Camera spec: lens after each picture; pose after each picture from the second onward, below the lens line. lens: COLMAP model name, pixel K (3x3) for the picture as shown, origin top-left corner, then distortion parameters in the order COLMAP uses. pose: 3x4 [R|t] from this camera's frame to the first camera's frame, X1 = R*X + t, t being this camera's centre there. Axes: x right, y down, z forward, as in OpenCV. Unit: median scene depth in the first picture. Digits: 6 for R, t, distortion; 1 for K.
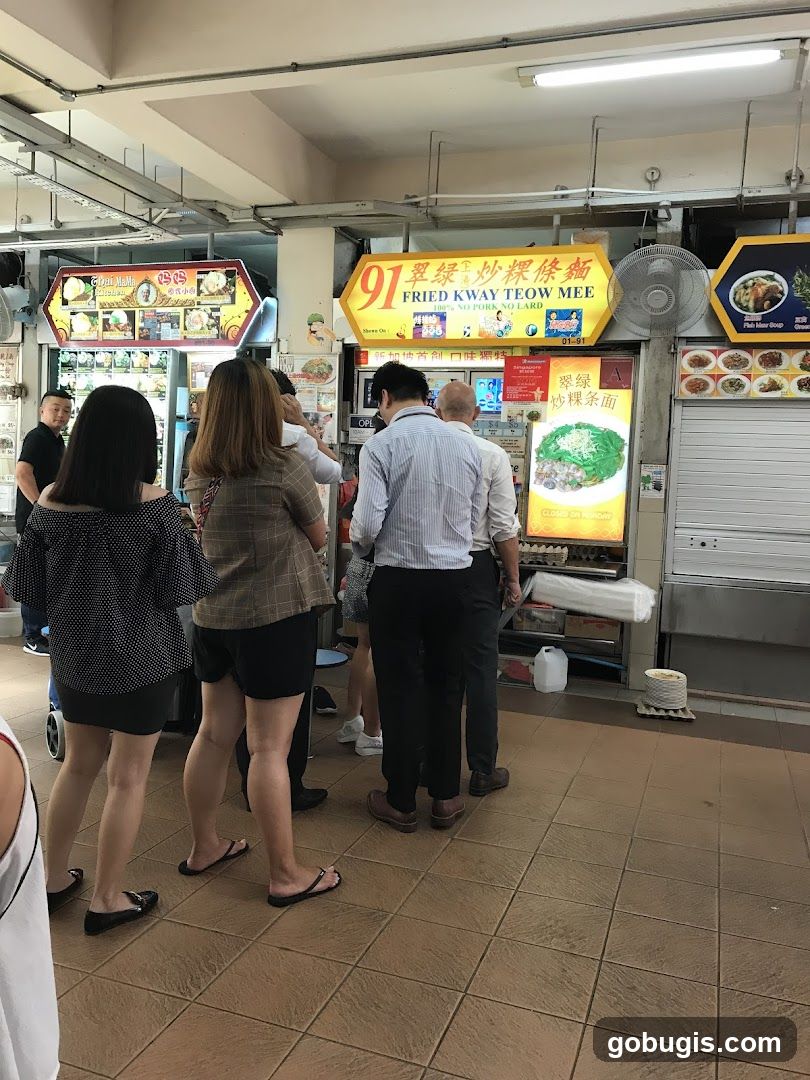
lens RADIAL K [[886.2, 0, 403.6], [0, 886.2, 528.3], [0, 0, 1]] dist [0.072800, -0.129111]
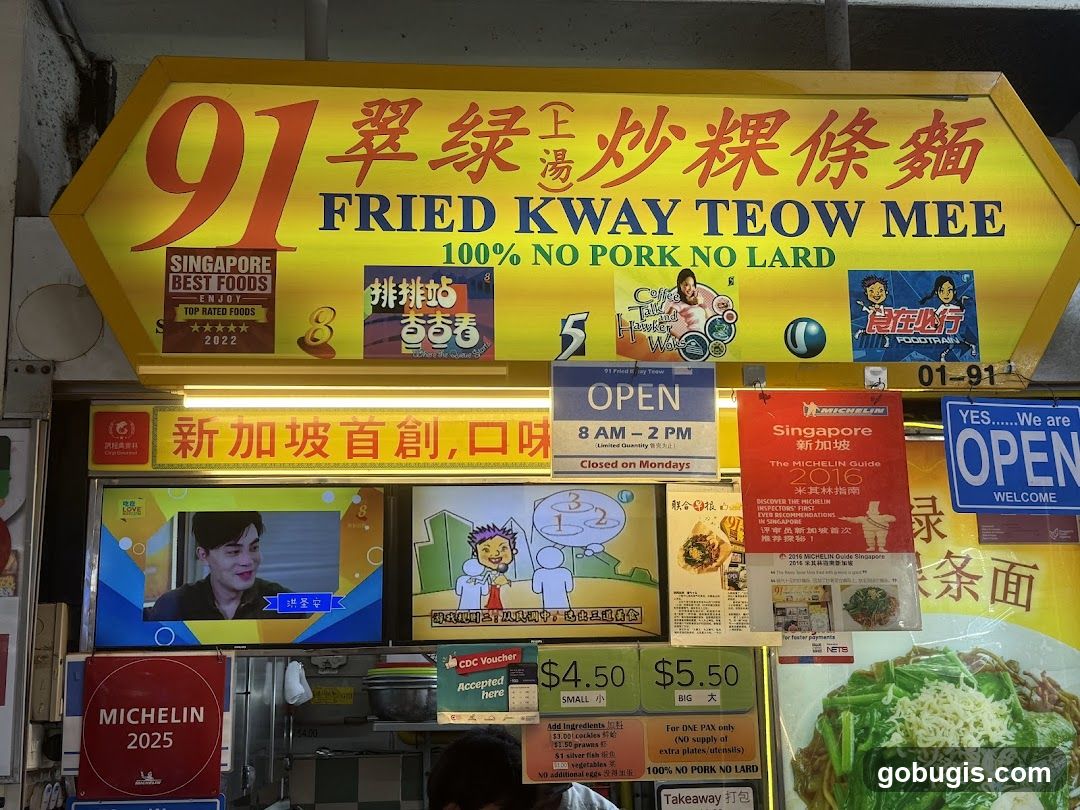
lens RADIAL K [[1321.5, 0, 533.0], [0, 1321.5, 418.0], [0, 0, 1]] dist [0.205065, -0.492682]
pose [[0.911987, 0.035042, 0.408719, -0.108801], [0.082601, 0.960251, -0.266637, -0.089719], [-0.401816, 0.276930, 0.872842, 0.661011]]
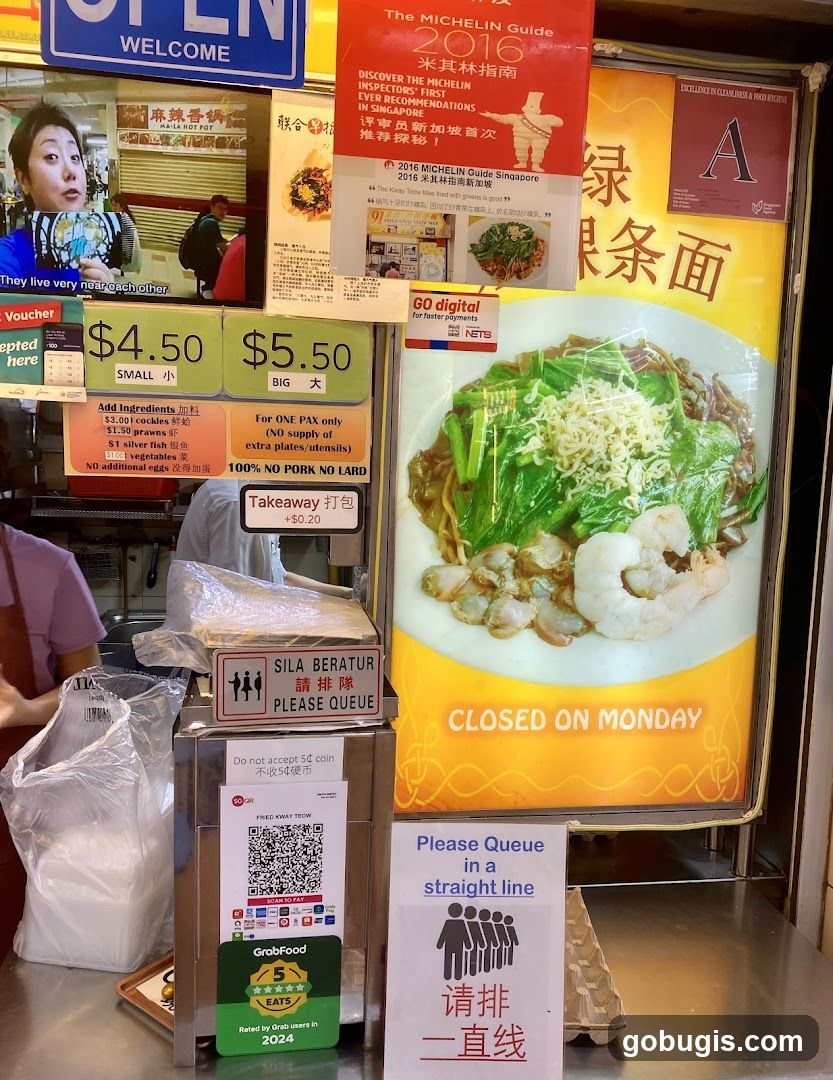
lens RADIAL K [[859.0, 0, 409.8], [0, 859.0, 543.3], [0, 0, 1]] dist [0.142809, -0.401972]
pose [[0.880629, -0.063532, 0.469527, 0.041579], [0.034840, 0.996970, 0.069555, -0.086766], [-0.472523, -0.044894, 0.880174, 0.834431]]
